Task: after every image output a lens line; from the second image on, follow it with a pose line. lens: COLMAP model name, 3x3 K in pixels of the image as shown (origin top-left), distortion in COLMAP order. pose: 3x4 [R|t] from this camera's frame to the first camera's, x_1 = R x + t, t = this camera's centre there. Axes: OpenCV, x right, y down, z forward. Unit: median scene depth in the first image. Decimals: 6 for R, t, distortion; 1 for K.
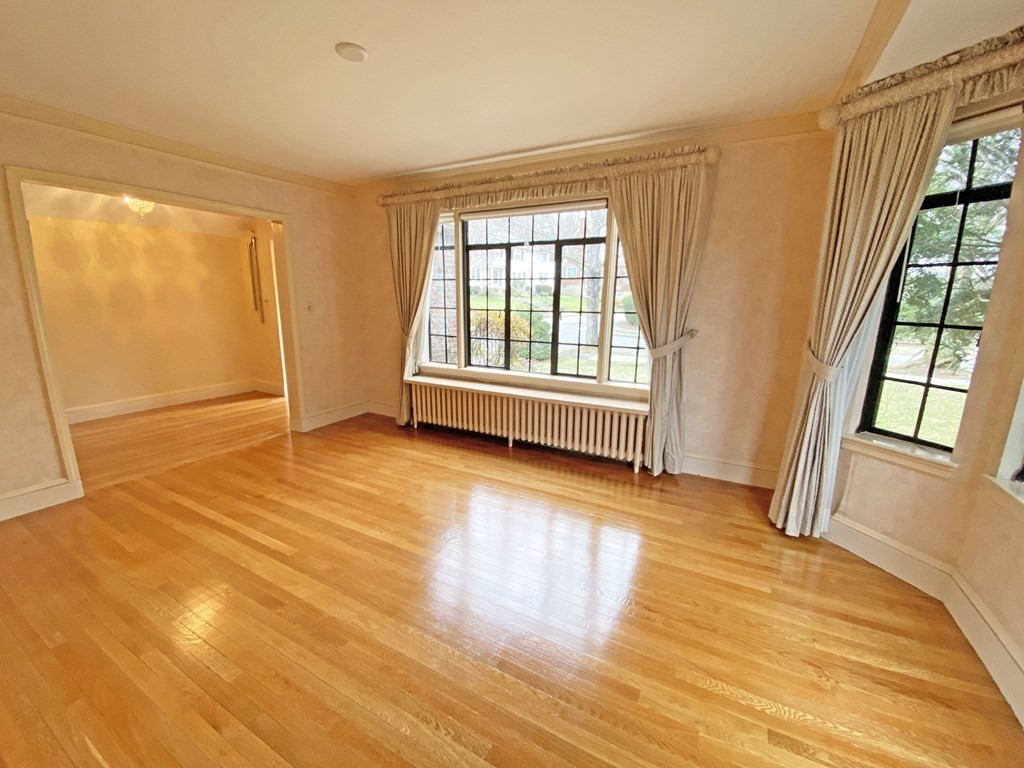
lens RADIAL K [[411.0, 0, 503.9], [0, 411.0, 398.8], [0, 0, 1]] dist [-0.013137, -0.008173]
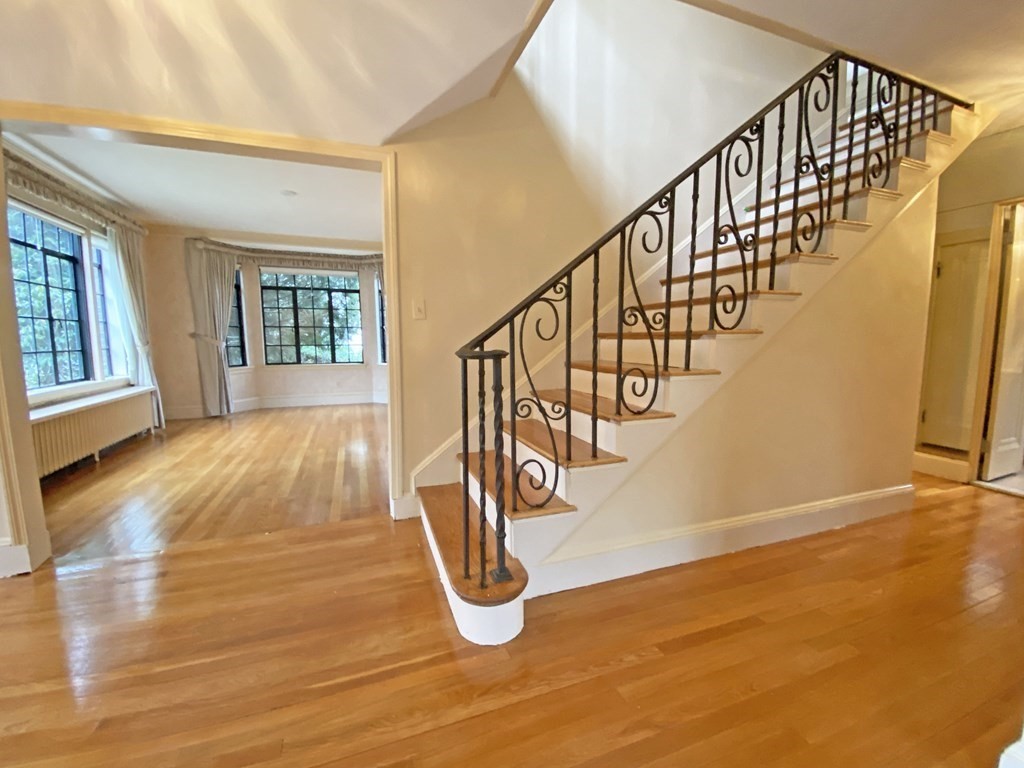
lens RADIAL K [[430.5, 0, 533.3], [0, 430.5, 396.6], [0, 0, 1]] dist [-0.029414, -0.002002]
pose [[-0.793575, -0.090617, 0.601687, -1.430620], [0.132573, 0.939343, 0.316322, -0.202834], [-0.593855, 0.330792, -0.733425, 1.130430]]
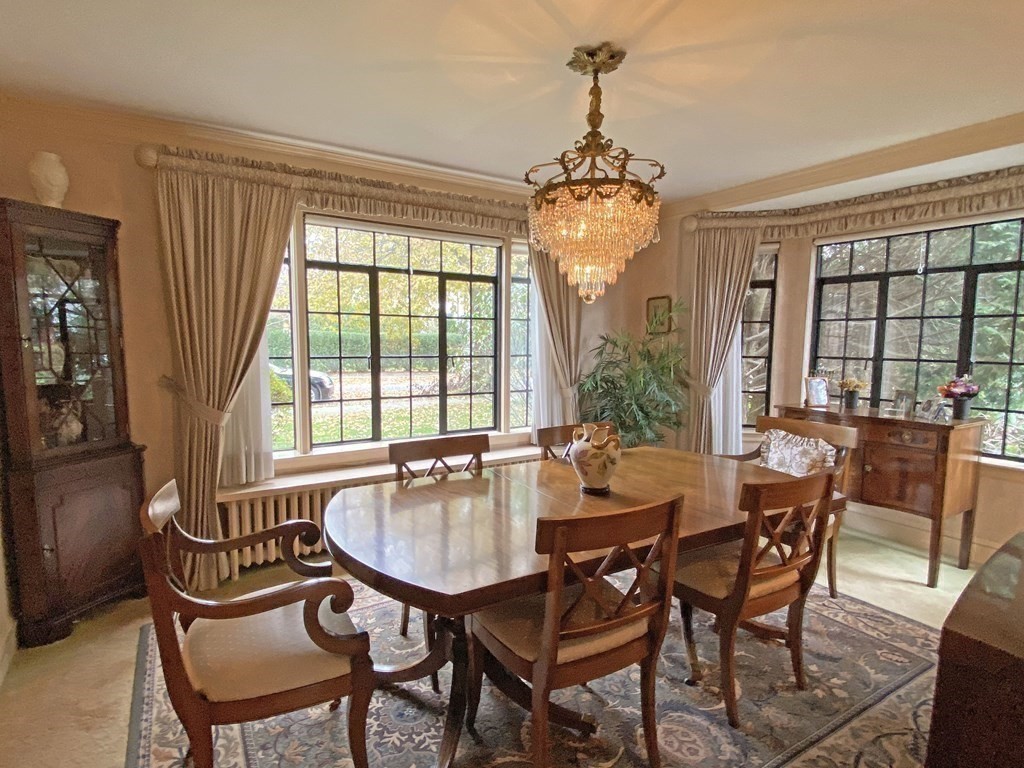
lens RADIAL K [[537.8, 0, 510.0], [0, 537.8, 390.3], [0, 0, 1]] dist [-0.022515, -0.002296]
pose [[0.495452, -0.087804, 0.864186, -0.748615], [0.201613, 0.979333, -0.016084, -0.107476], [-0.844914, 0.182200, 0.502915, 0.379721]]
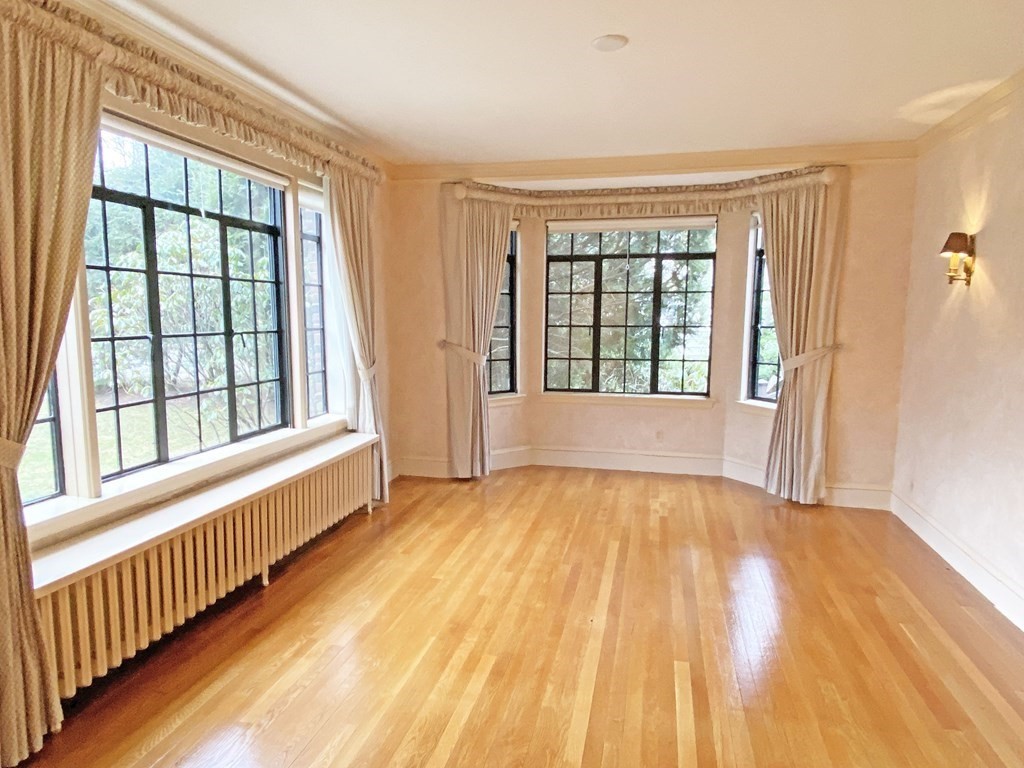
lens RADIAL K [[628.1, 0, 508.9], [0, 628.1, 393.5], [0, 0, 1]] dist [0.050575, -0.008634]
pose [[-0.282496, -0.134321, 0.949818, -0.885545], [0.218166, 0.955204, 0.199970, -0.233499], [-0.934130, 0.263709, -0.240537, 0.894499]]
